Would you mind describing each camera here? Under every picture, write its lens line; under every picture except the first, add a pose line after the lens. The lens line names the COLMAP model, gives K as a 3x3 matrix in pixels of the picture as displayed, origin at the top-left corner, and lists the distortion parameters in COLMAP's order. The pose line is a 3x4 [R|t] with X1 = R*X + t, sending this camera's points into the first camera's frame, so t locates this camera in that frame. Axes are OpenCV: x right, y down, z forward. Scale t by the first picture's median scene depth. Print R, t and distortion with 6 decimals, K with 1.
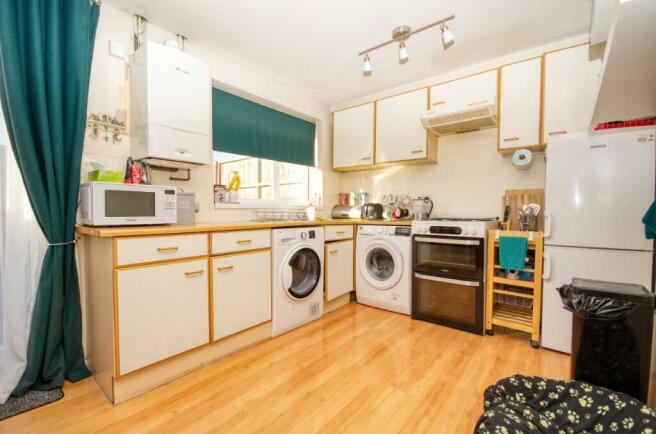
lens RADIAL K [[291.0, 0, 327.2], [0, 291.0, 217.9], [0, 0, 1]] dist [-0.010165, -0.007258]
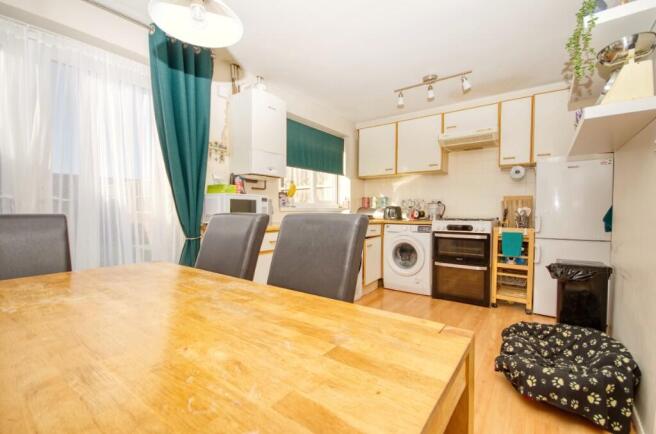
lens RADIAL K [[291.0, 0, 326.3], [0, 291.0, 216.9], [0, 0, 1]] dist [-0.010165, -0.007258]
pose [[0.999032, -0.003216, 0.043868, -0.263132], [0.003400, 0.999986, -0.004111, -0.003049], [-0.043855, 0.004256, 0.999029, -0.286794]]
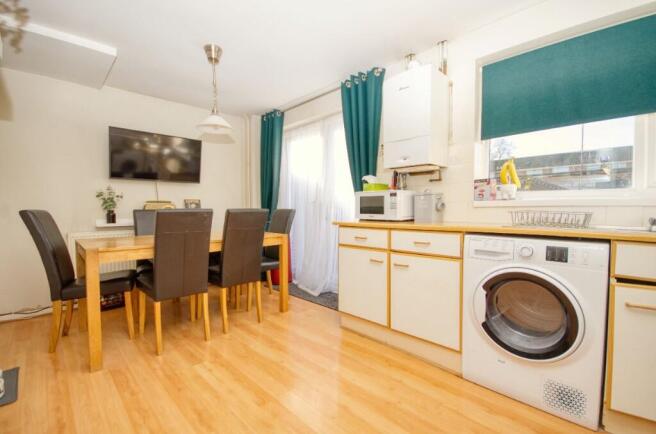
lens RADIAL K [[291.0, 0, 331.3], [0, 291.0, 220.6], [0, 0, 1]] dist [-0.010165, -0.007258]
pose [[-0.128521, 0.035845, -0.991059, 0.591867], [-0.024137, 0.998937, 0.039260, -0.017161], [0.991413, 0.028967, -0.127519, 0.747255]]
